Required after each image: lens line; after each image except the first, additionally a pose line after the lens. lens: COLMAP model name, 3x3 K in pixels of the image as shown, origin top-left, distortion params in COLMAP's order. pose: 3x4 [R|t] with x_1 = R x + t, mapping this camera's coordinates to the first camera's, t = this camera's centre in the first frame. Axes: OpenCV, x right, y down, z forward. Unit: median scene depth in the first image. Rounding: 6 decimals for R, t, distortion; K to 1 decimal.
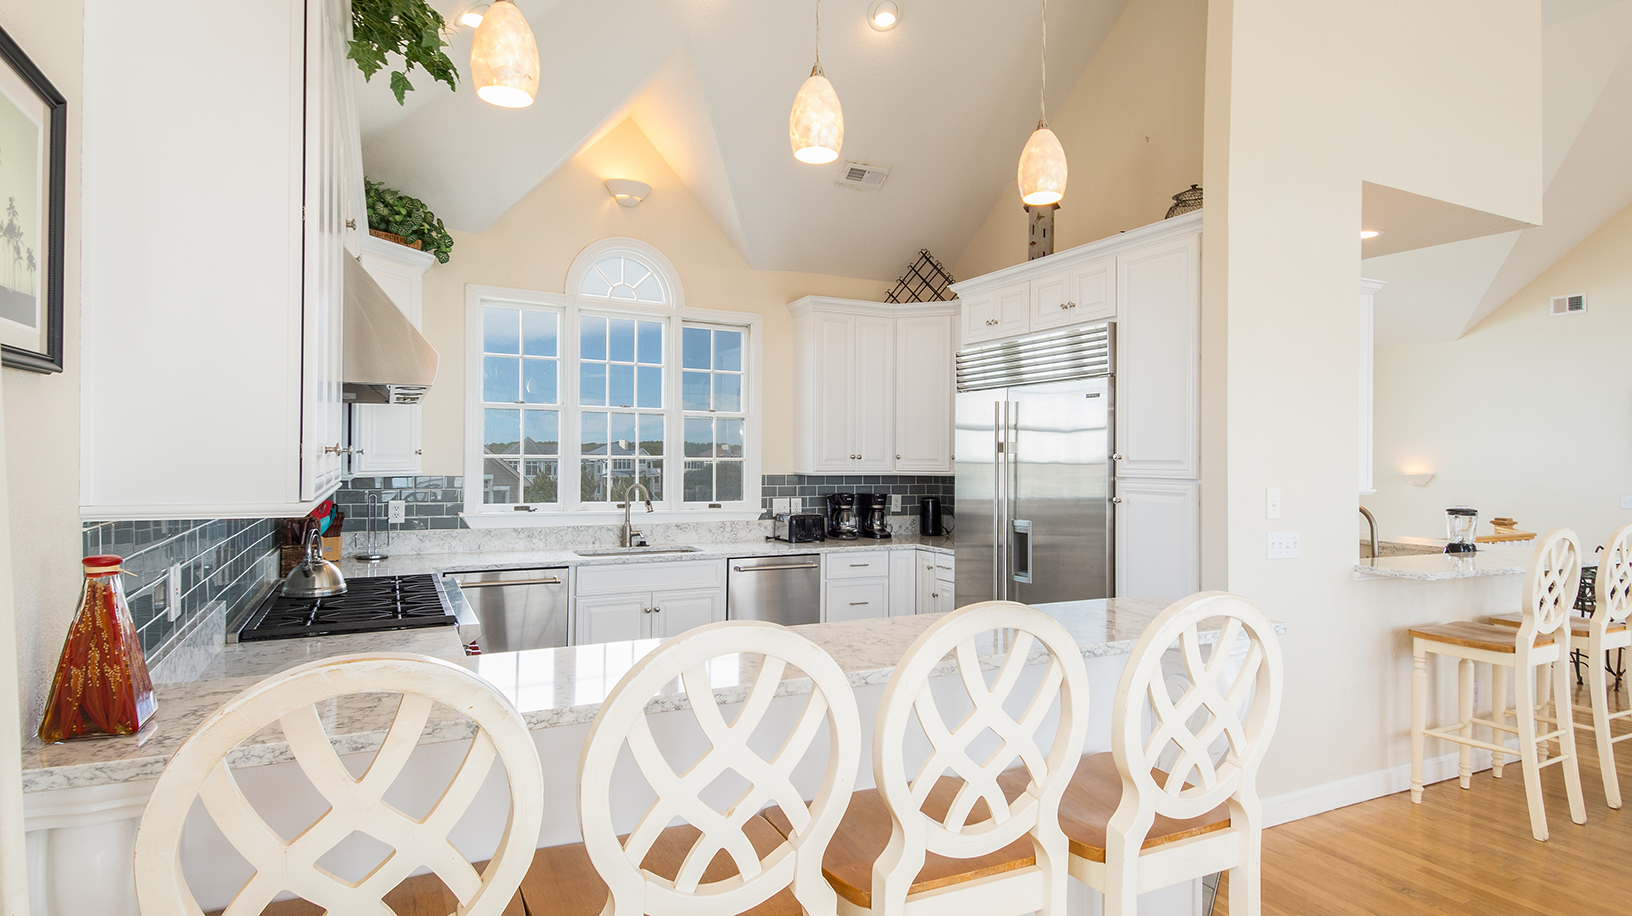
lens RADIAL K [[862.5, 0, 798.1], [0, 862.5, 453.8], [0, 0, 1]] dist [0.031935, -0.020064]
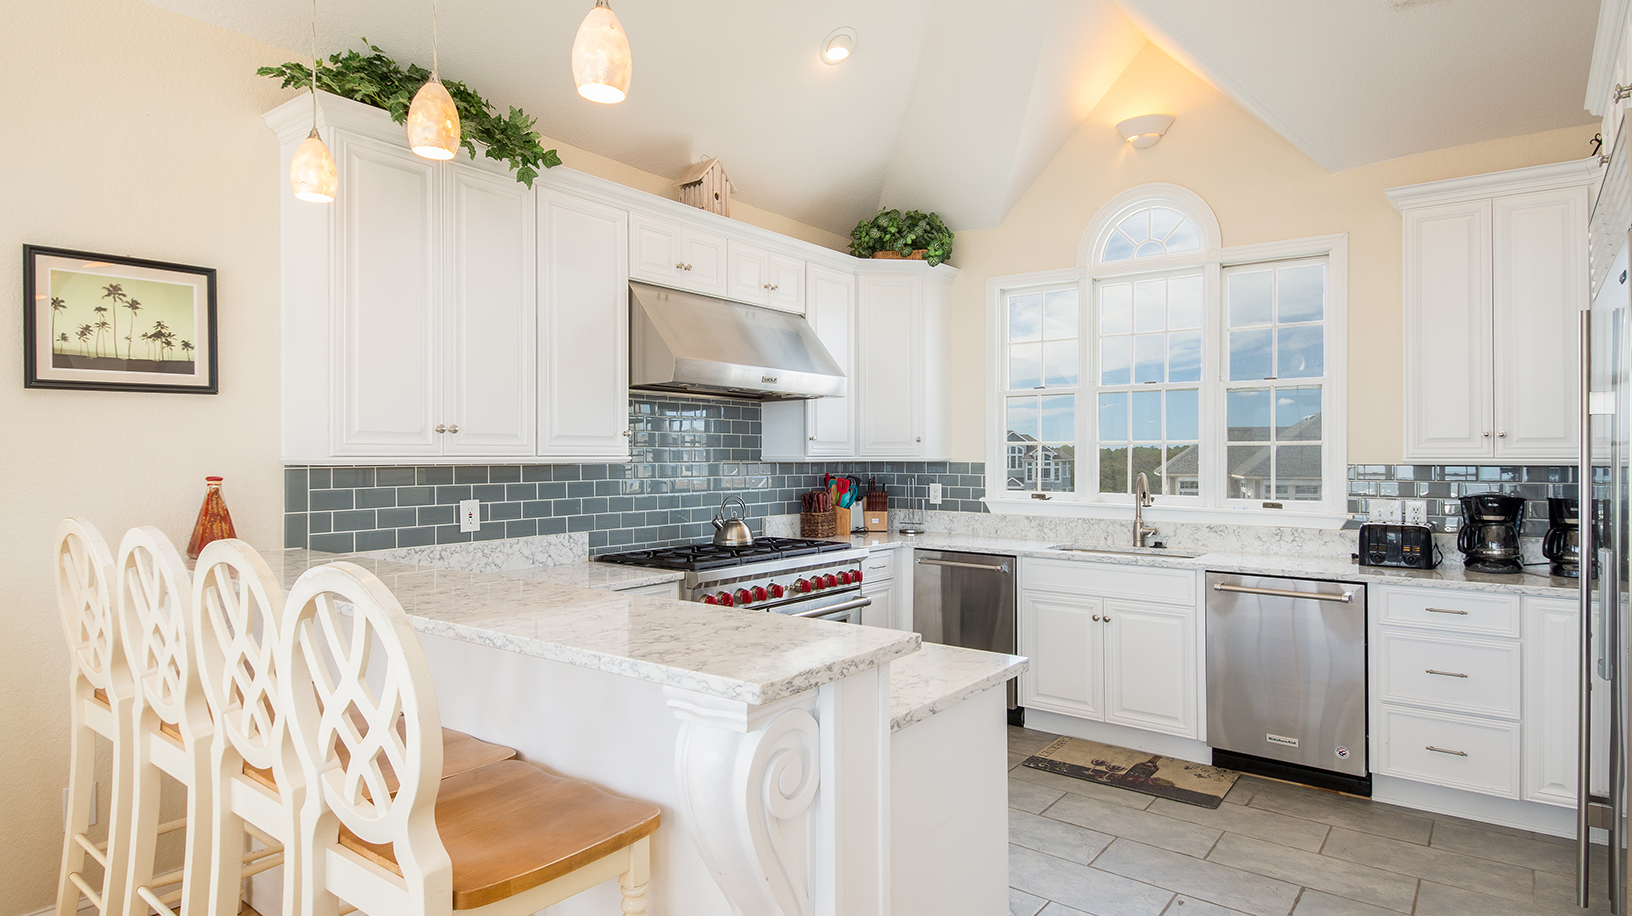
lens RADIAL K [[877.8, 0, 813.6], [0, 877.8, 460.8], [0, 0, 1]] dist [0.010787, -0.012849]
pose [[0.460865, 0.002519, -0.887467, 0.423763], [0.005449, 0.999969, 0.005669, 0.015993], [0.887453, -0.007448, 0.460837, 0.311830]]
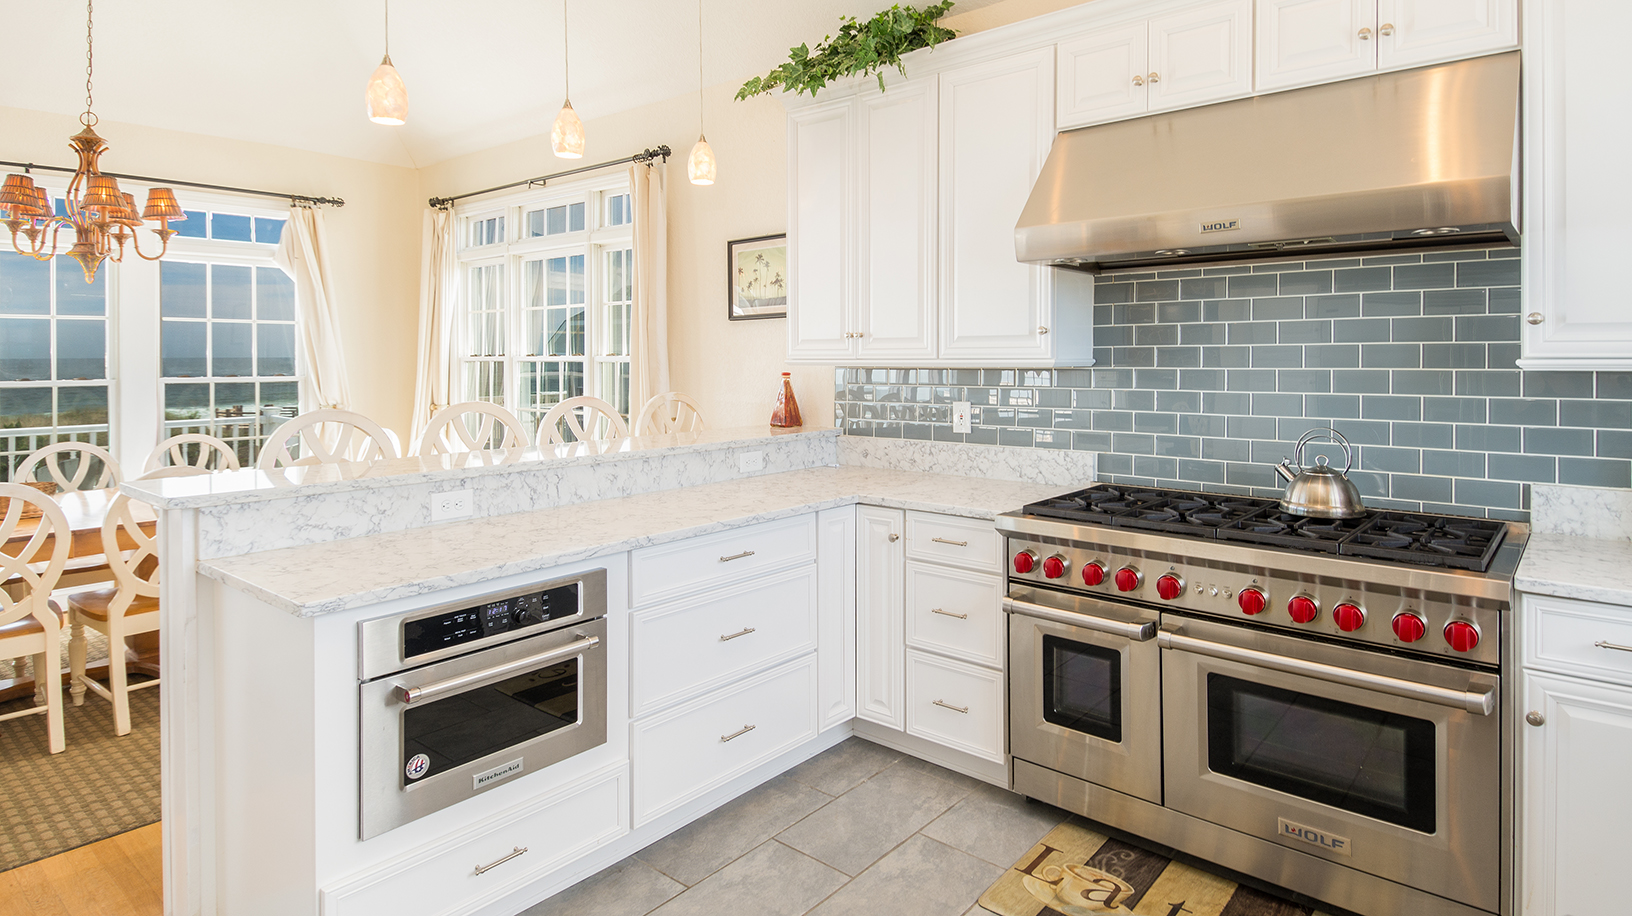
lens RADIAL K [[862.5, 0, 795.0], [0, 862.5, 408.4], [0, 0, 1]] dist [0.031935, -0.020064]
pose [[-0.908719, 0.013442, -0.417193, 0.114911], [-0.005909, 0.998967, 0.045057, 0.023705], [0.417367, 0.043409, -0.907700, 0.921747]]
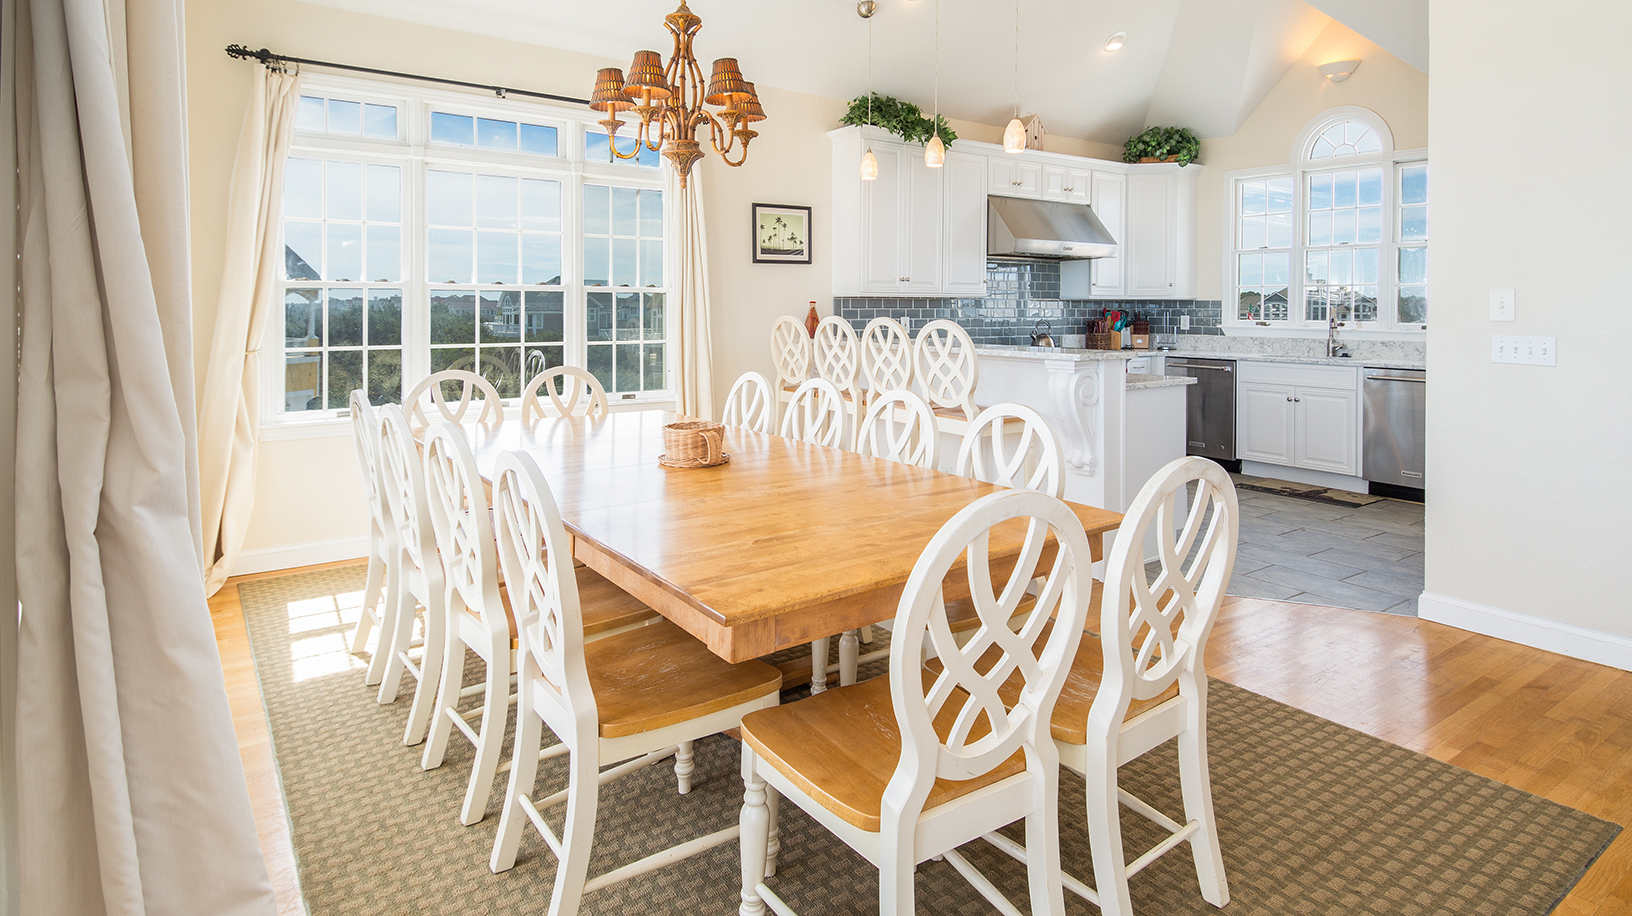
lens RADIAL K [[862.5, 0, 815.4], [0, 862.5, 327.1], [0, 0, 1]] dist [0.031935, -0.020064]
pose [[0.167851, 0.019686, -0.985616, 0.910566], [0.003190, 0.999785, 0.020512, 0.036860], [0.985807, -0.006587, 0.167752, 0.054591]]
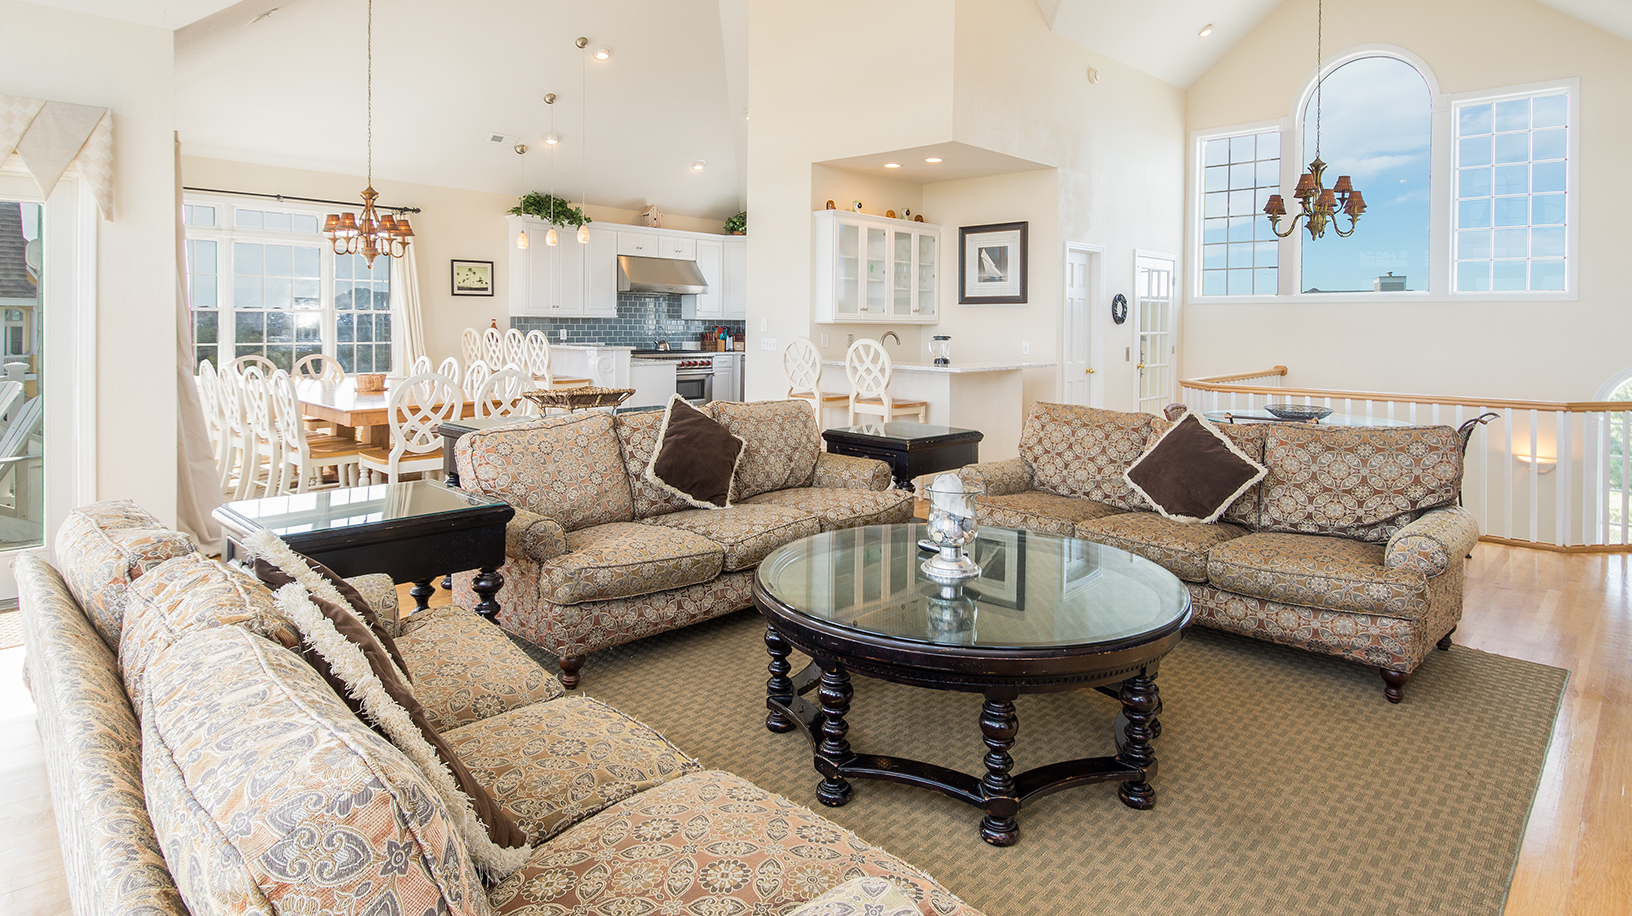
lens RADIAL K [[862.5, 0, 833.8], [0, 862.5, 343.9], [0, 0, 1]] dist [0.031935, -0.020064]
pose [[0.372092, 0.018883, -0.928004, 1.784790], [-0.002939, 0.999812, 0.019166, 0.041023], [0.928191, -0.004404, 0.372077, 0.224231]]
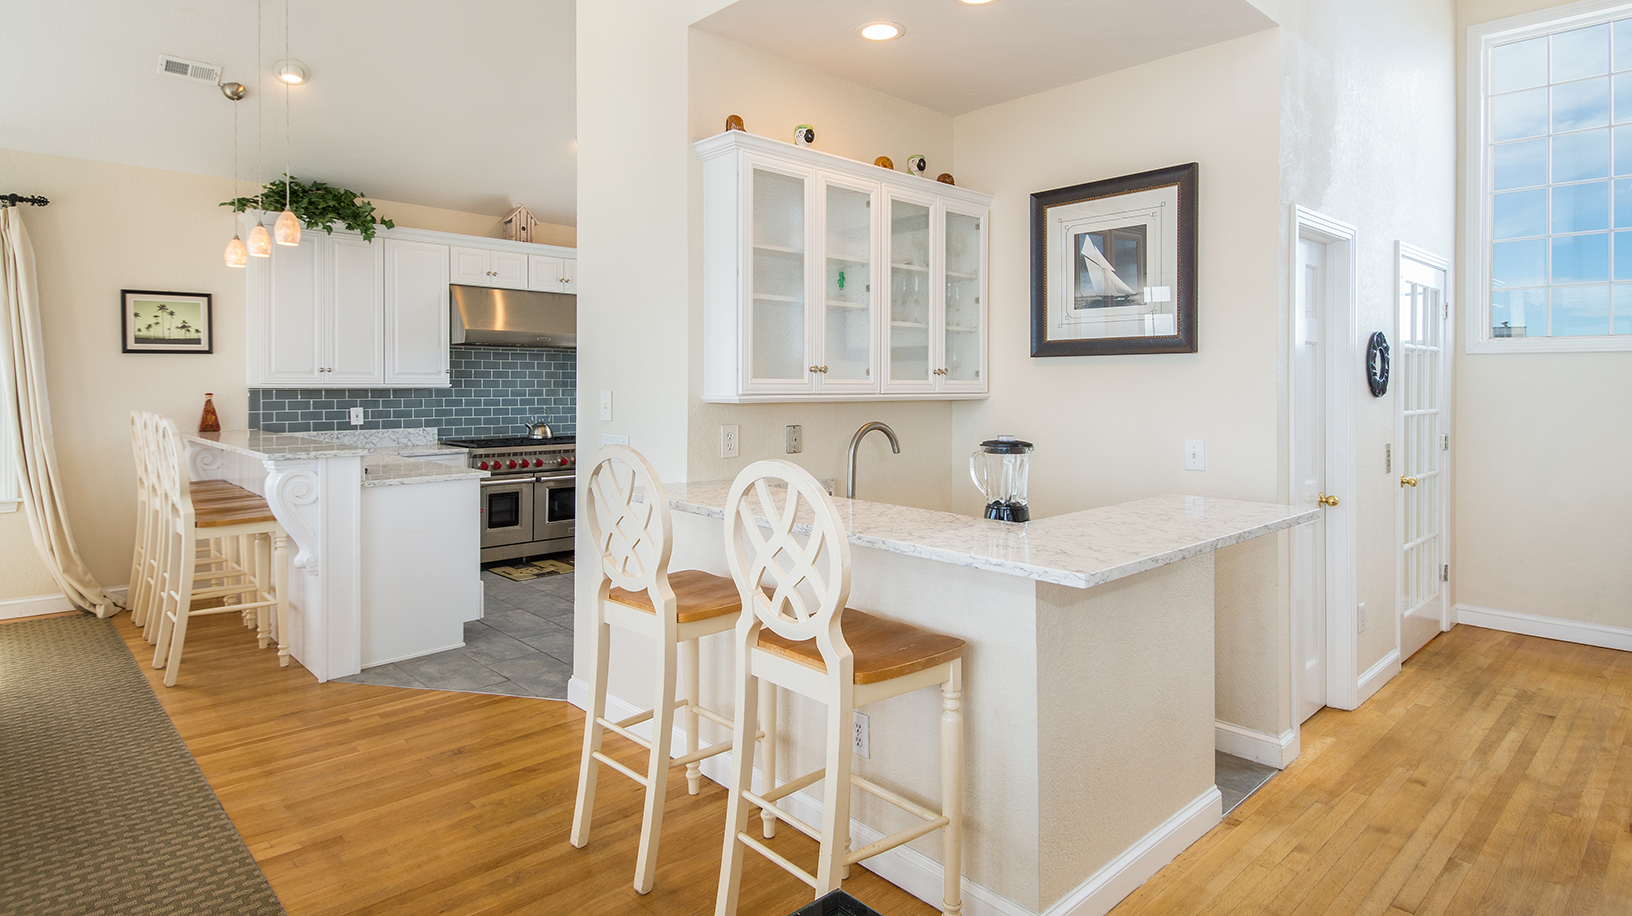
lens RADIAL K [[862.5, 0, 816.3], [0, 862.5, 395.2], [0, 0, 1]] dist [0.031935, -0.020064]
pose [[0.312461, 0.005445, -0.949915, 1.057891], [0.005225, 0.999959, 0.007450, 0.024546], [0.949916, -0.007291, 0.312419, 0.611680]]
